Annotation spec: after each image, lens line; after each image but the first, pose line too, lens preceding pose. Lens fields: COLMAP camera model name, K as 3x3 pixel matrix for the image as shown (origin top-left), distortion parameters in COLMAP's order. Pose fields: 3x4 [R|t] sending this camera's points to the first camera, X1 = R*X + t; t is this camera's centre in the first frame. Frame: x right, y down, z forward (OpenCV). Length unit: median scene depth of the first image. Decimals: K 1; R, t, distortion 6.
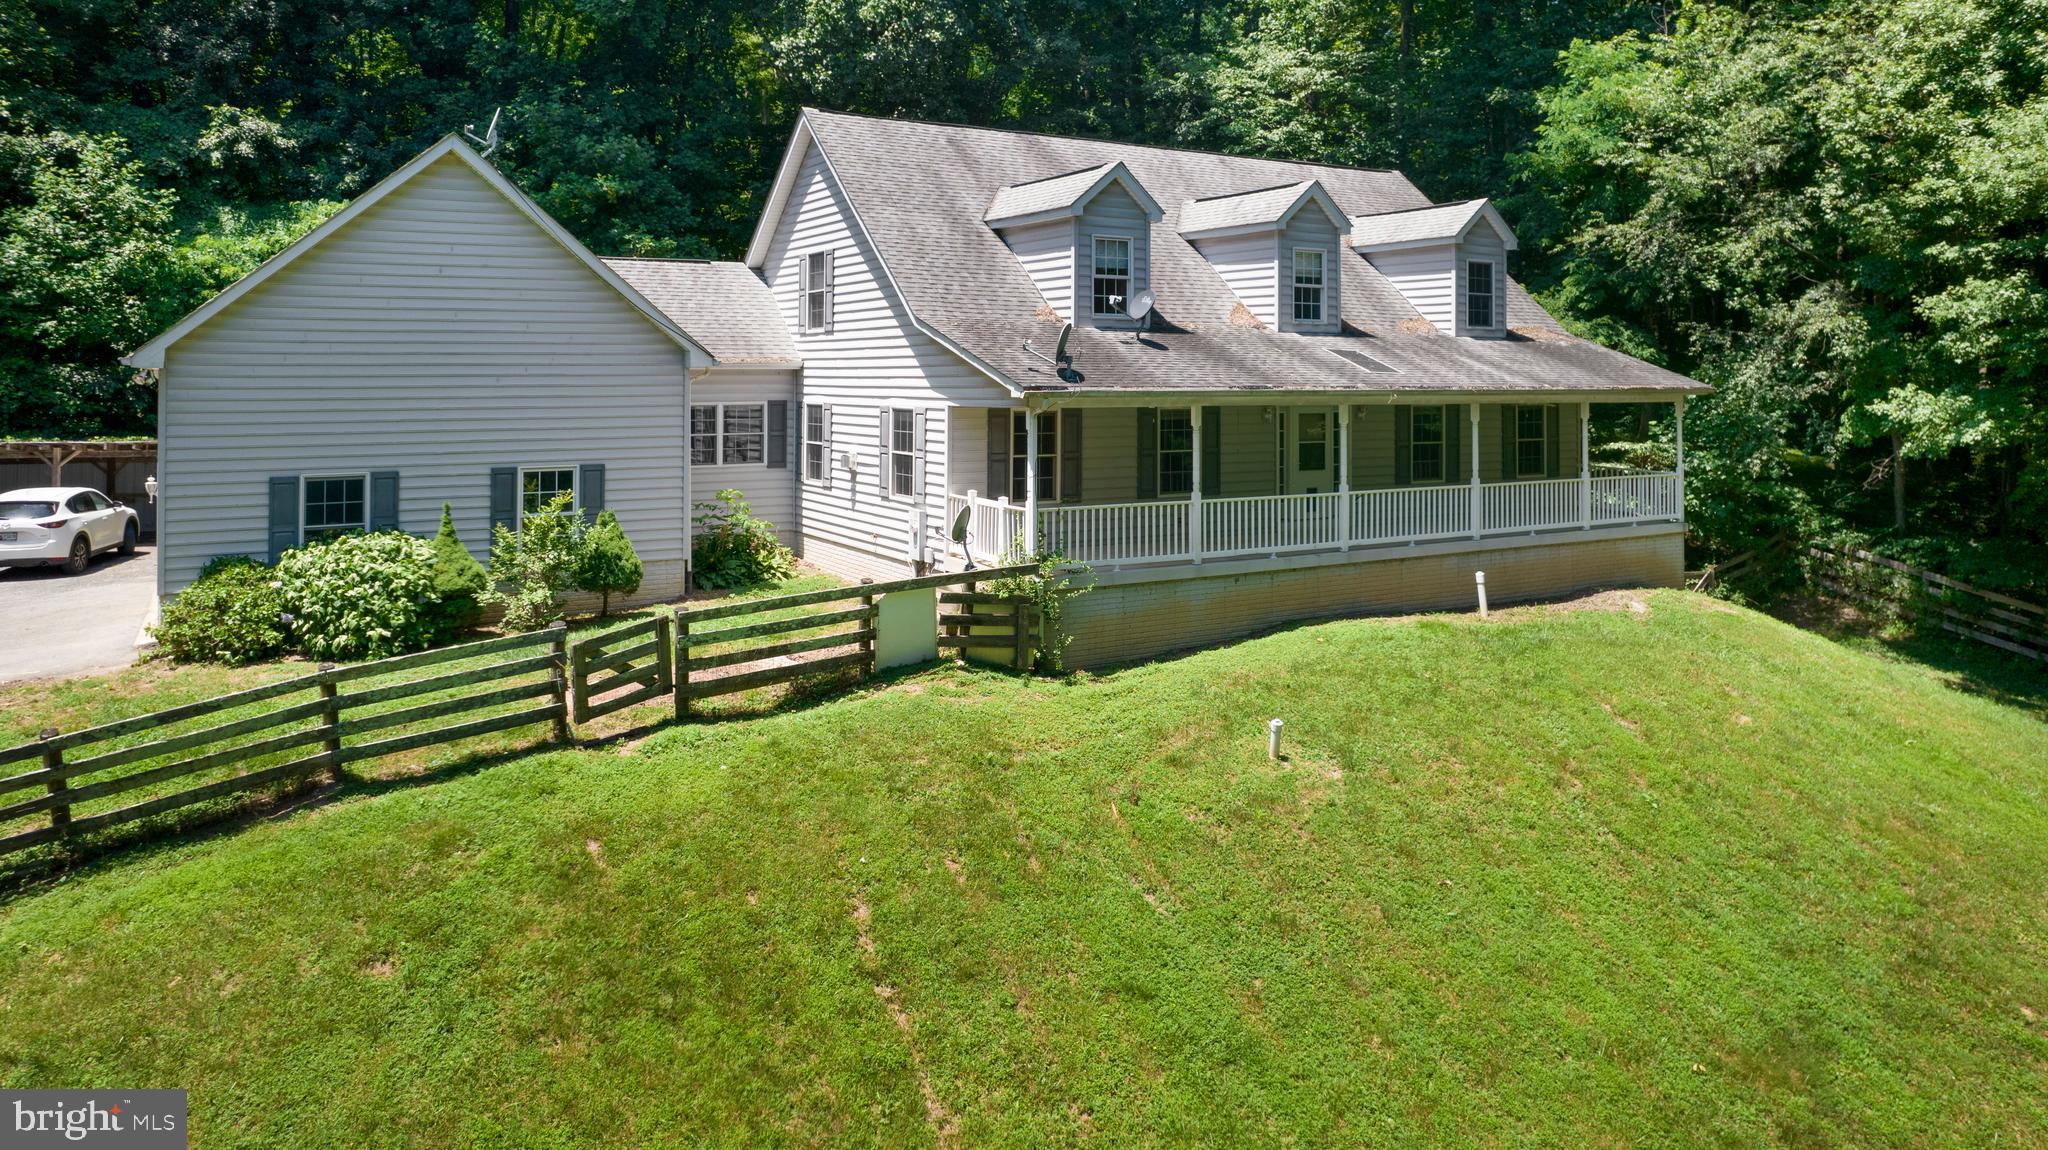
lens RADIAL K [[1345.8, 0, 1032.6], [0, 1345.8, 385.9], [0, 0, 1]] dist [-0.026060, 0.014816]
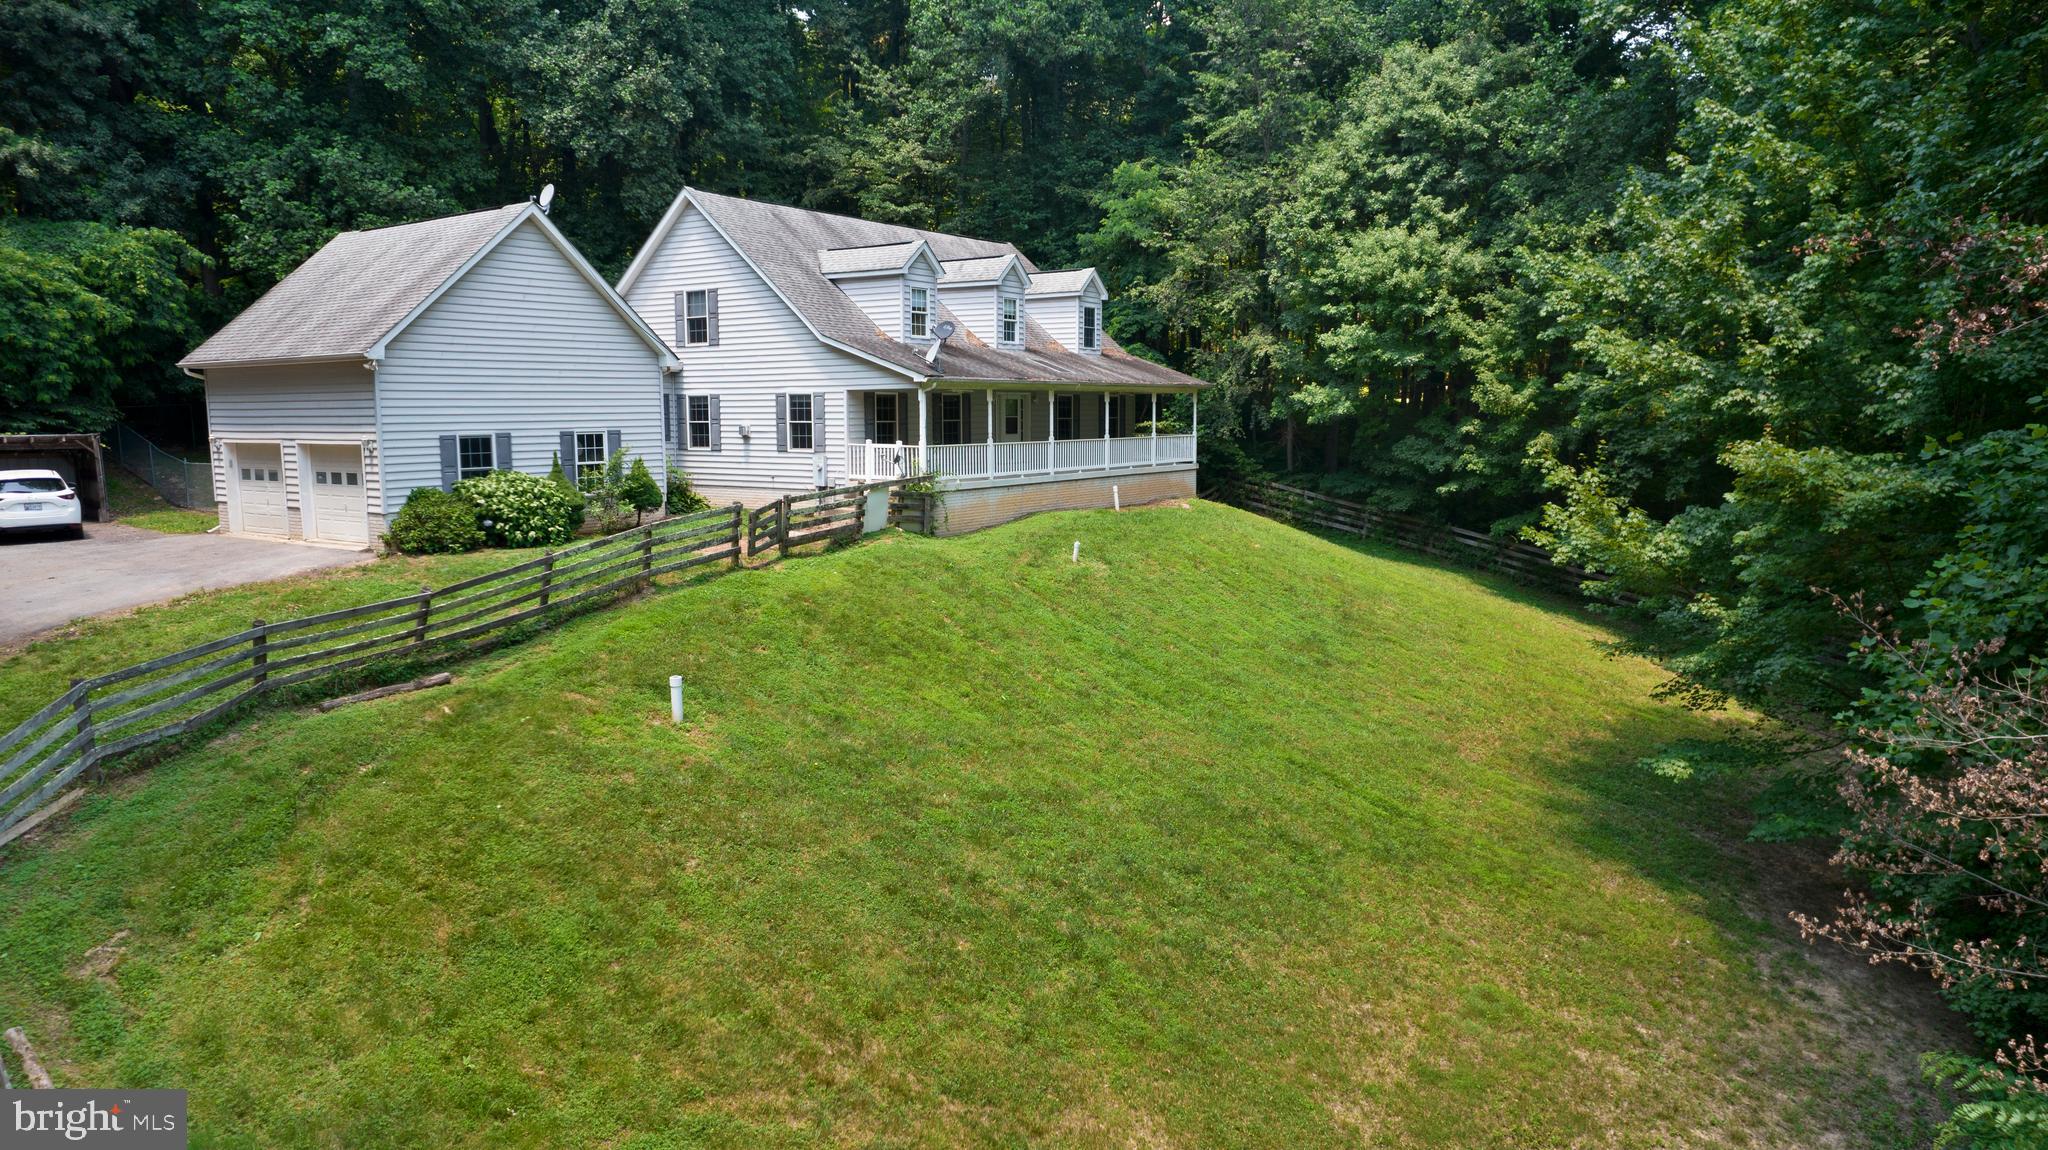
lens RADIAL K [[1304.9, 0, 1010.9], [0, 1304.9, 578.1], [0, 0, 1]] dist [-0.021235, -0.001222]
pose [[0.910259, -0.058267, 0.409920, -0.486250], [0.006143, 0.991840, 0.127341, 0.036553], [-0.413994, -0.113395, 0.903189, -0.495786]]
